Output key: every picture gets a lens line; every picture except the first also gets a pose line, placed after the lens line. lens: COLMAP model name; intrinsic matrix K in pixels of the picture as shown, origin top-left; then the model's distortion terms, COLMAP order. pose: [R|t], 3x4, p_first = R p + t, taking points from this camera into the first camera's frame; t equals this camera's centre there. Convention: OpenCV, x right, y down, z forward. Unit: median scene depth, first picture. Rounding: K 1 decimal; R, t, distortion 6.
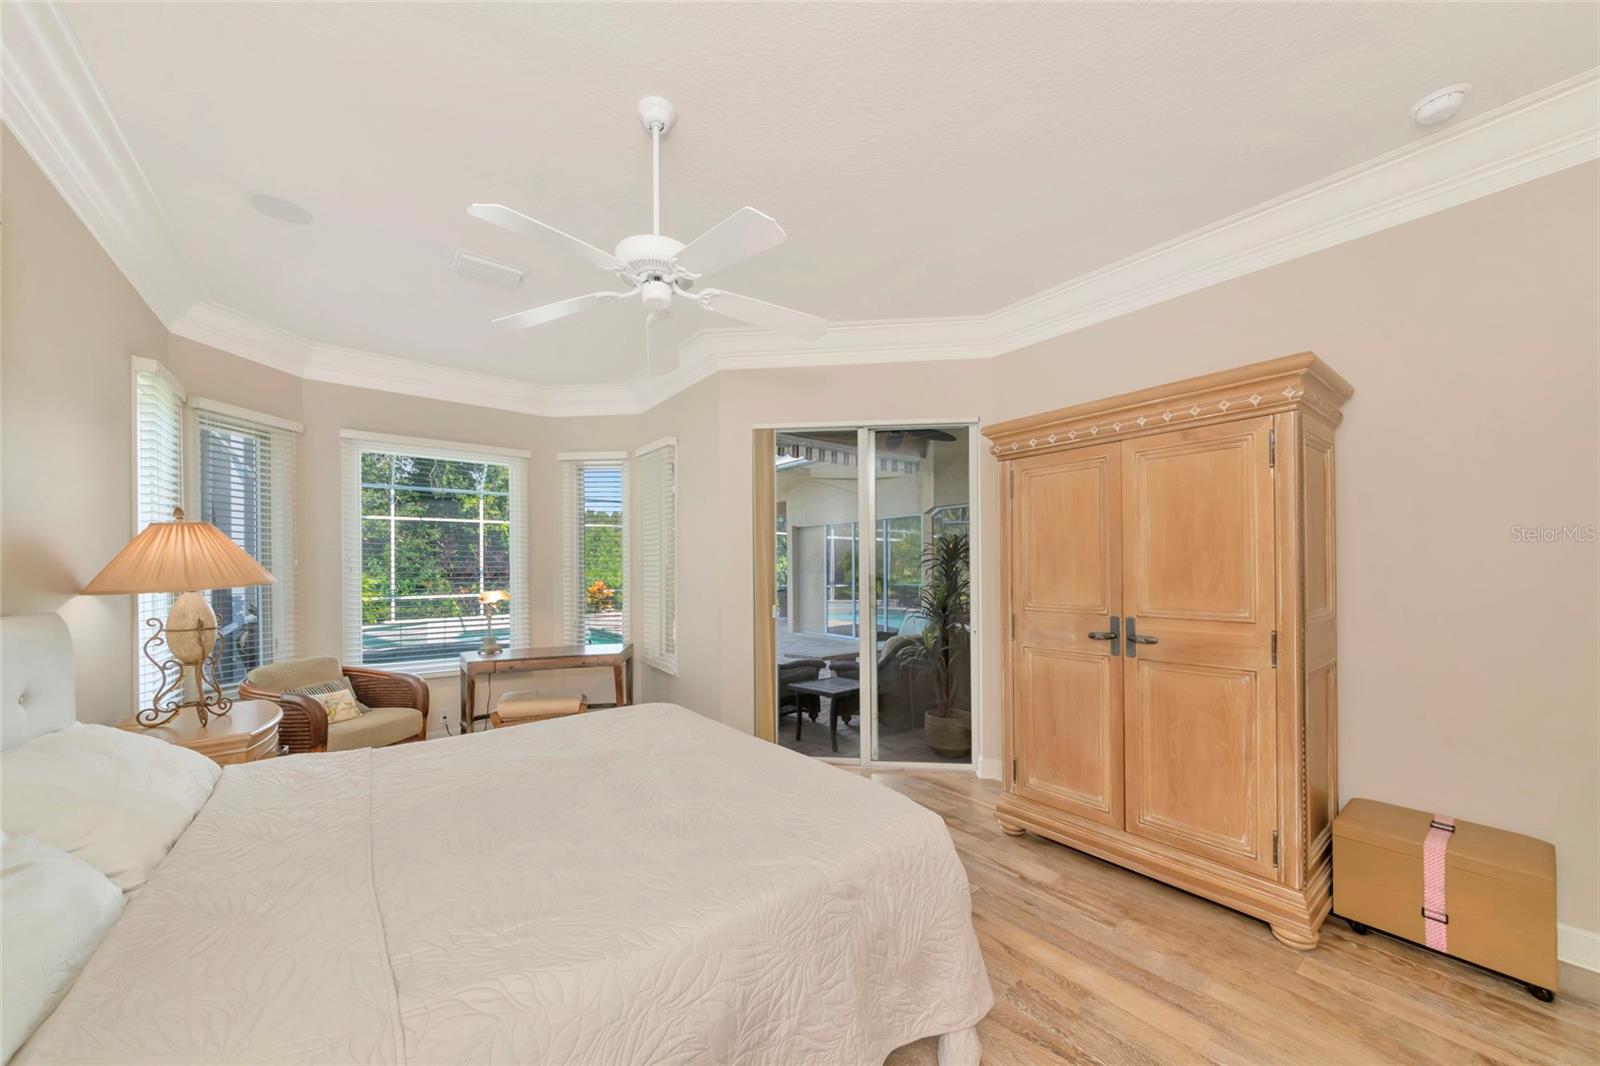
lens RADIAL K [[578.0, 0, 801.3], [0, 578.0, 556.9], [0, 0, 1]] dist [-0.016511, 0.007594]
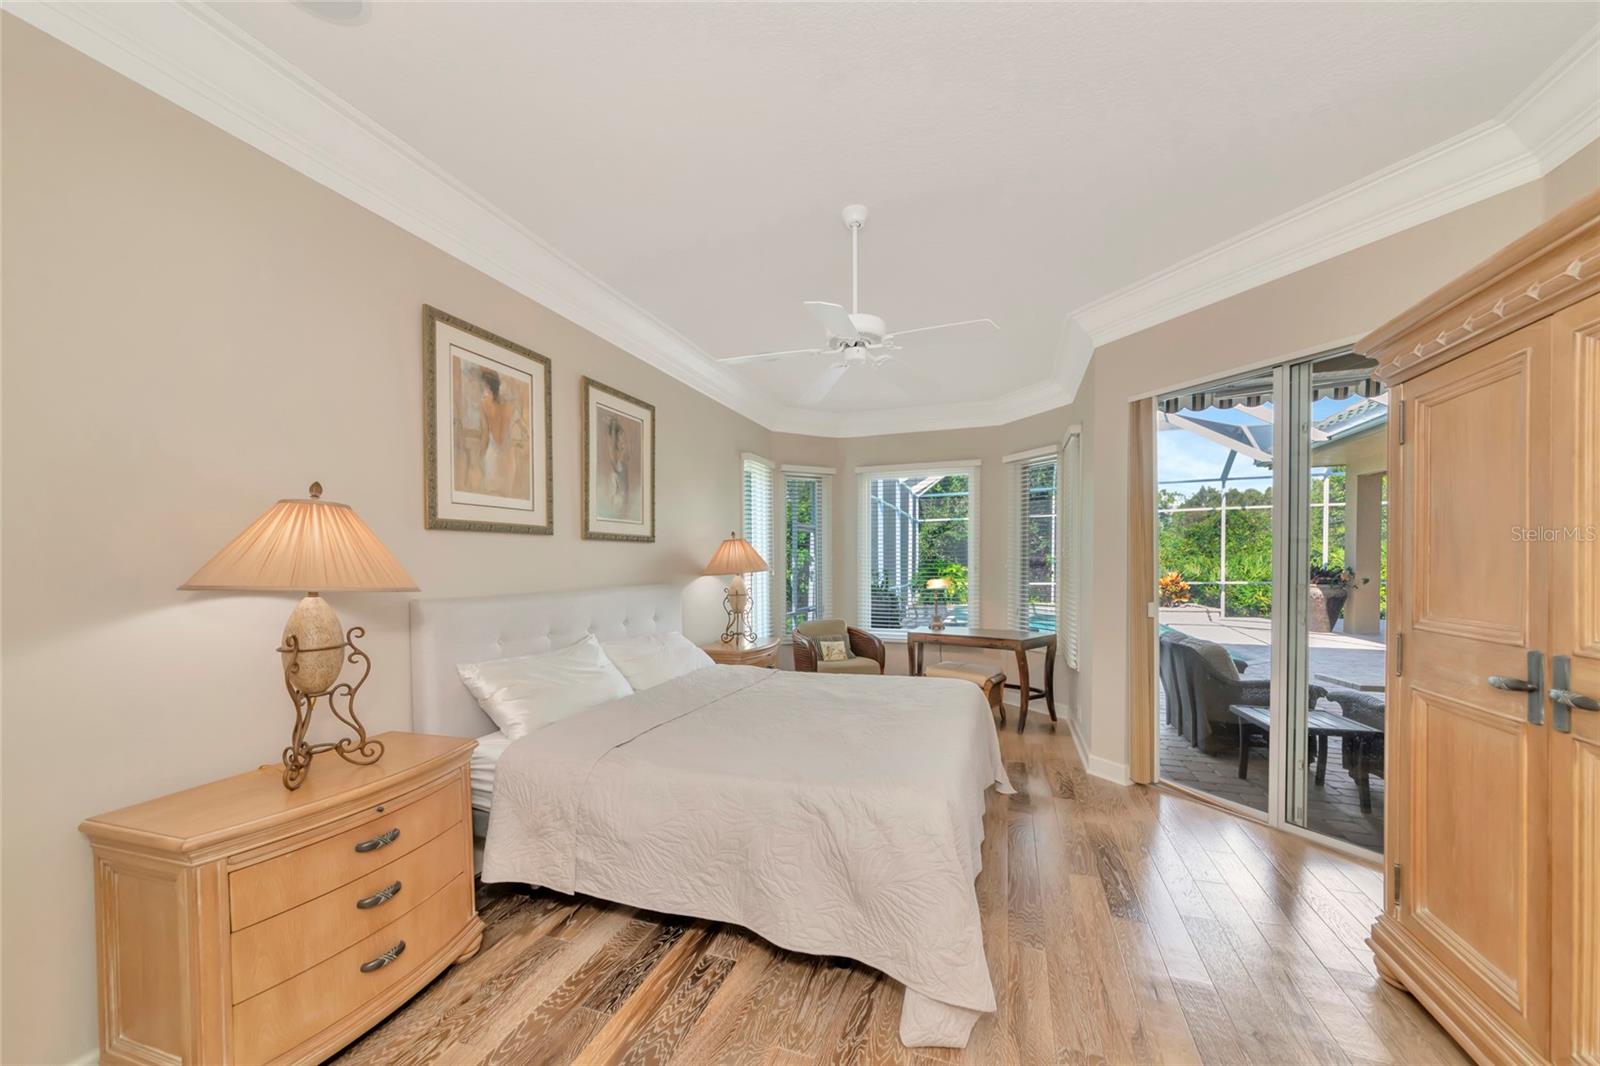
lens RADIAL K [[578.0, 0, 801.3], [0, 578.0, 556.9], [0, 0, 1]] dist [-0.016511, 0.007594]
pose [[0.528904, -0.009634, -0.848627, 0.592856], [0.025126, 0.999675, 0.004311, -0.002765], [0.848310, -0.023602, 0.528974, 0.136441]]
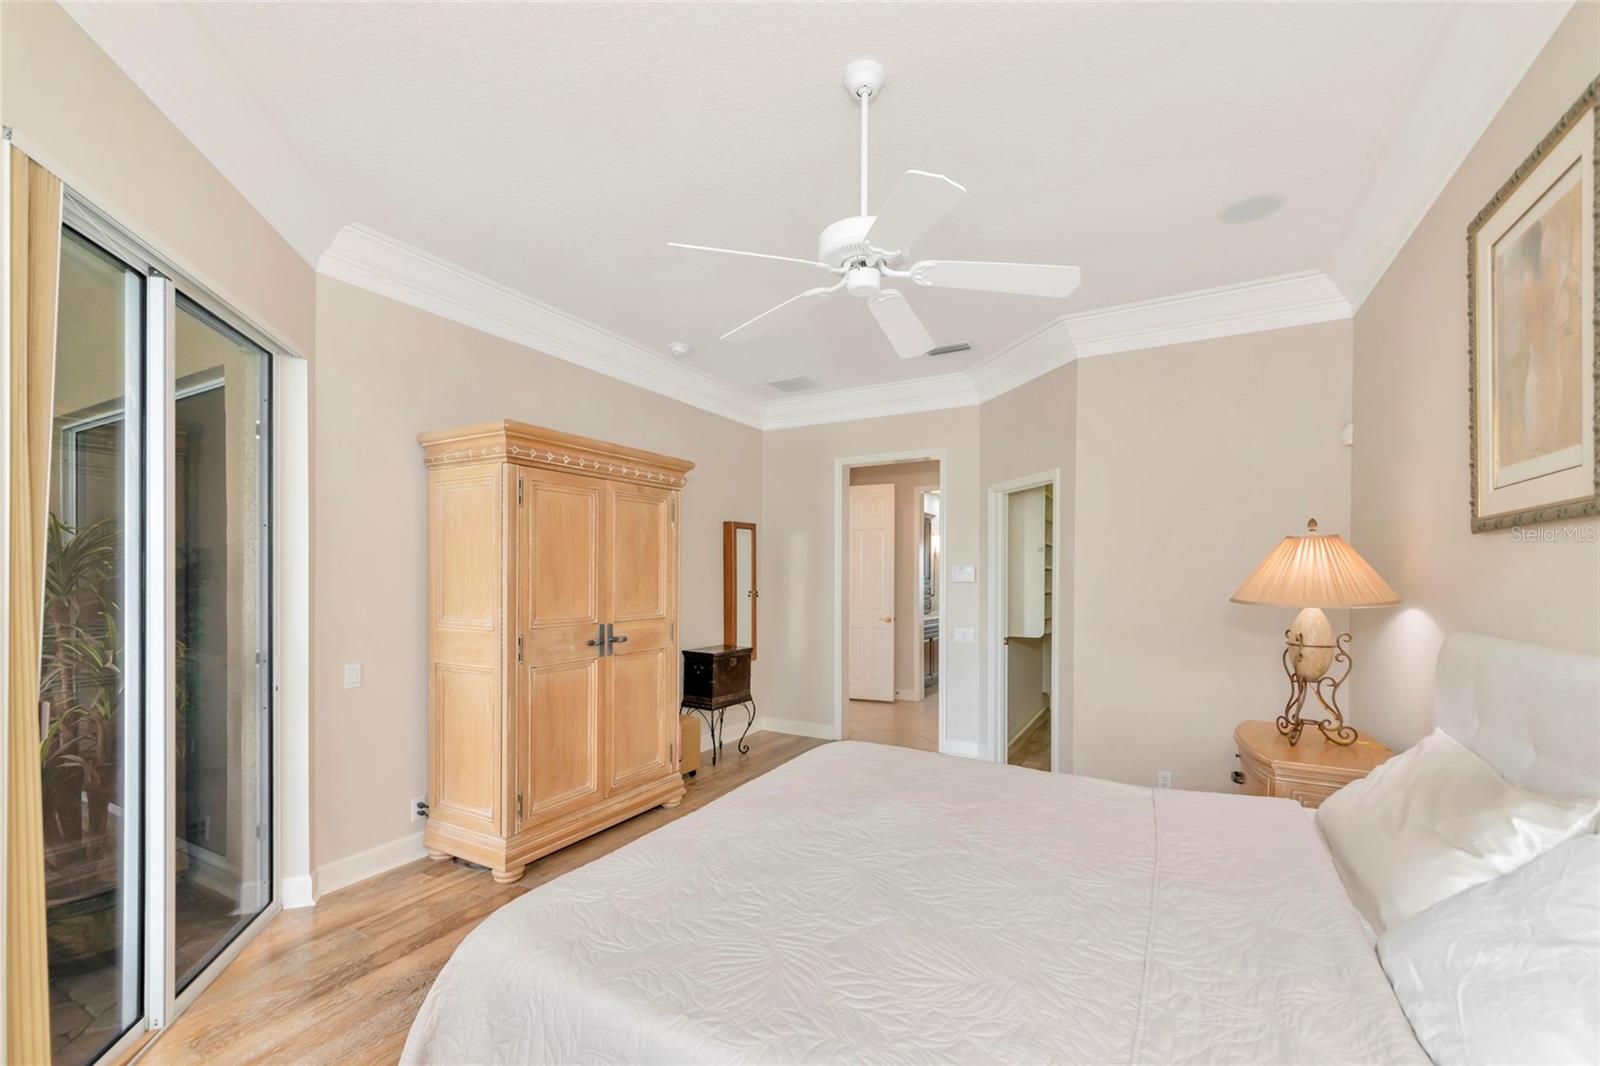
lens RADIAL K [[668.1, 0, 801.4], [0, 668.1, 553.4], [0, 0, 1]] dist [-0.016139, 0.006738]
pose [[-0.400651, 0.035576, 0.915540, -0.840366], [-0.019305, 0.998696, -0.047255, 0.013105], [-0.916027, -0.036607, -0.399442, 1.098153]]
